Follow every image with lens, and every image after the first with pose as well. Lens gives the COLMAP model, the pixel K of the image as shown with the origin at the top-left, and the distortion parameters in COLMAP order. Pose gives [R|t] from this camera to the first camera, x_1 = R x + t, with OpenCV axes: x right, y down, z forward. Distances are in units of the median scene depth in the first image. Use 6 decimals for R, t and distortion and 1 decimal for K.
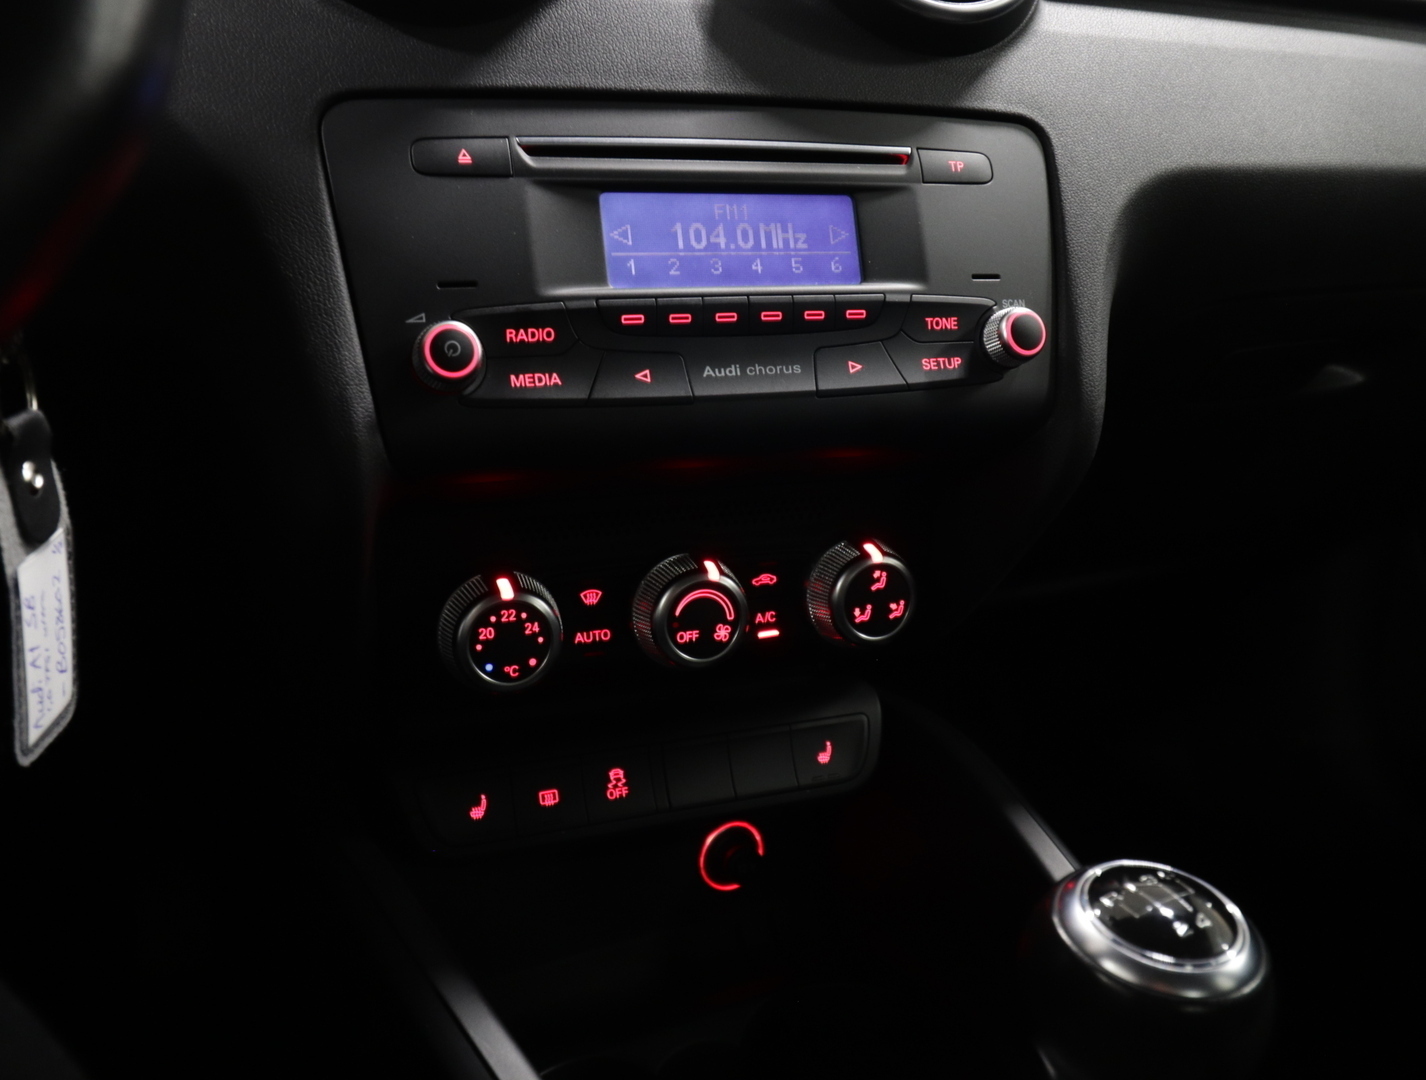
lens RADIAL K [[1288.3, 0, 713.0], [0, 1288.3, 540.0], [0, 0, 1]] dist [0.009445, -0.001548]
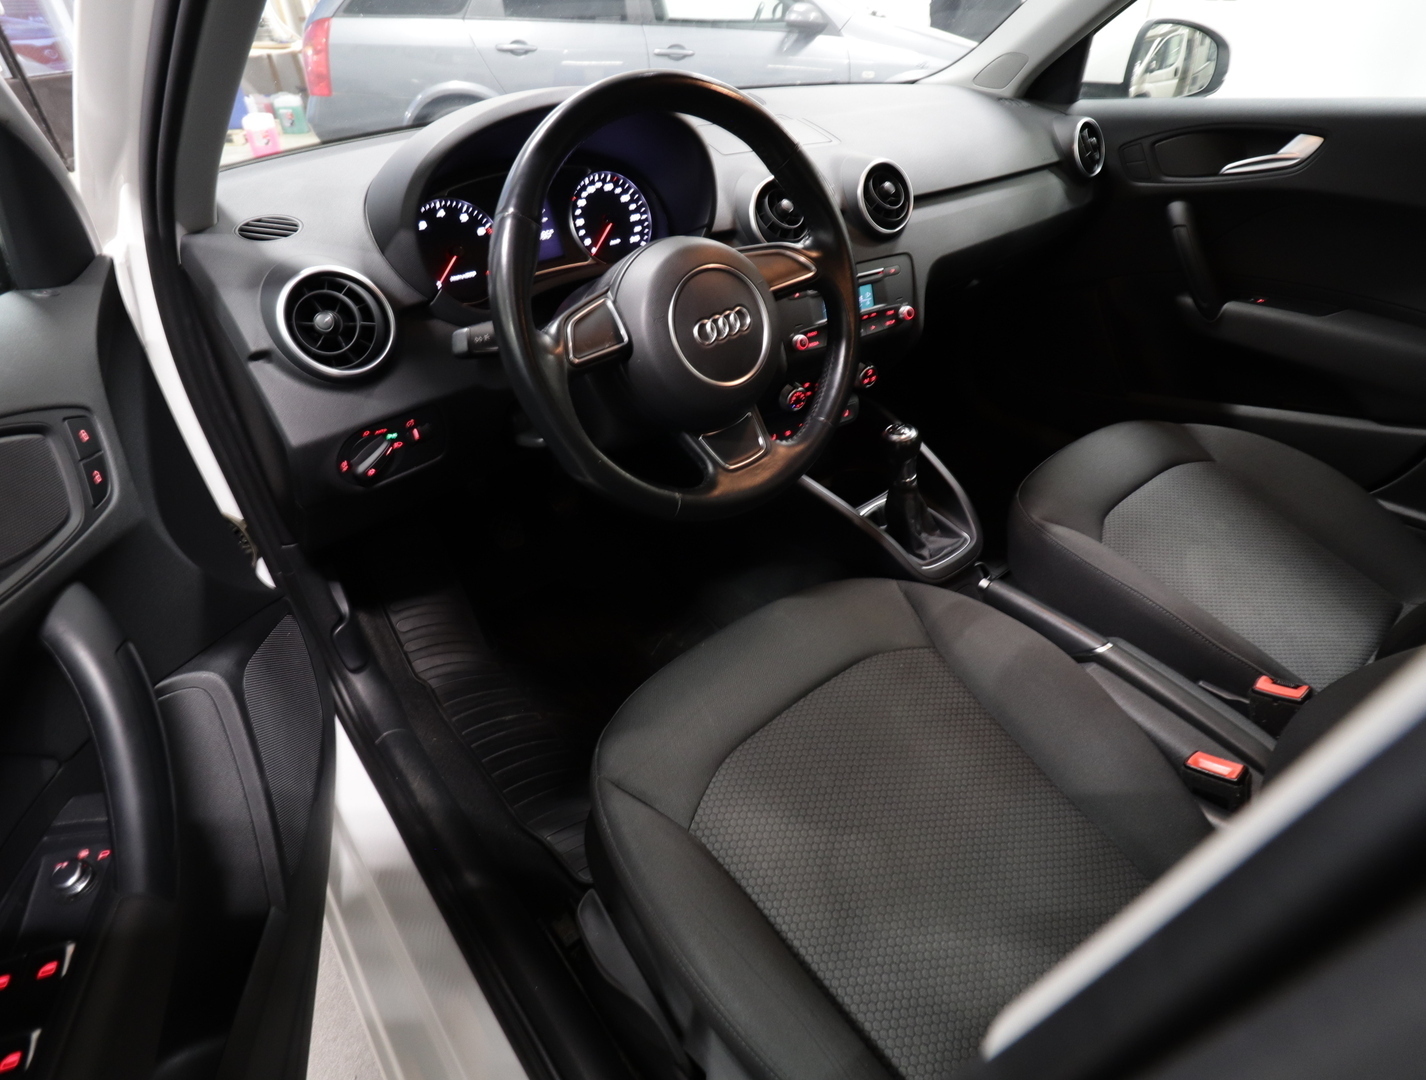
lens RADIAL K [[766.1, 0, 713.0], [0, 766.1, 540.0], [0, 0, 1]] dist [0.006605, 0.003200]
pose [[0.978336, -0.142631, 0.150051, -0.874837], [0.079365, 0.927822, 0.364483, -0.438456], [-0.191208, -0.344678, 0.919041, -1.459181]]
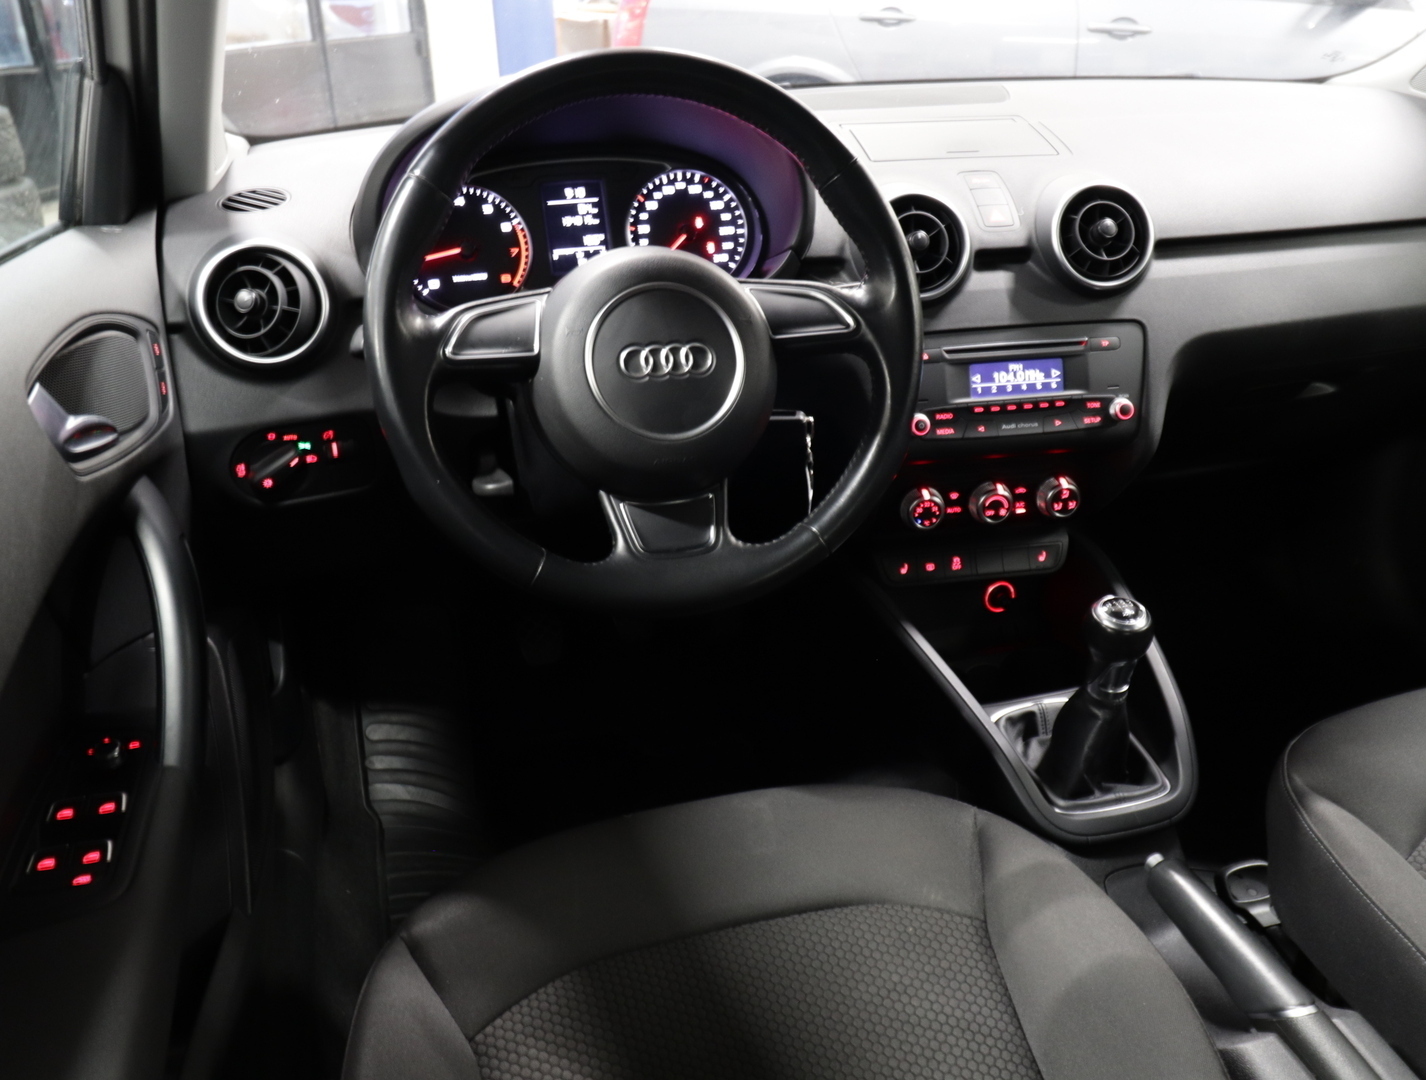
lens RADIAL K [[1288.3, 0, 713.0], [0, 1288.3, 540.0], [0, 0, 1]] dist [0.009445, -0.001548]
pose [[0.977626, 0.060871, -0.201351, -0.040808], [-0.024492, 0.983644, 0.178453, -0.352368], [0.208920, -0.169529, 0.963126, -1.820373]]
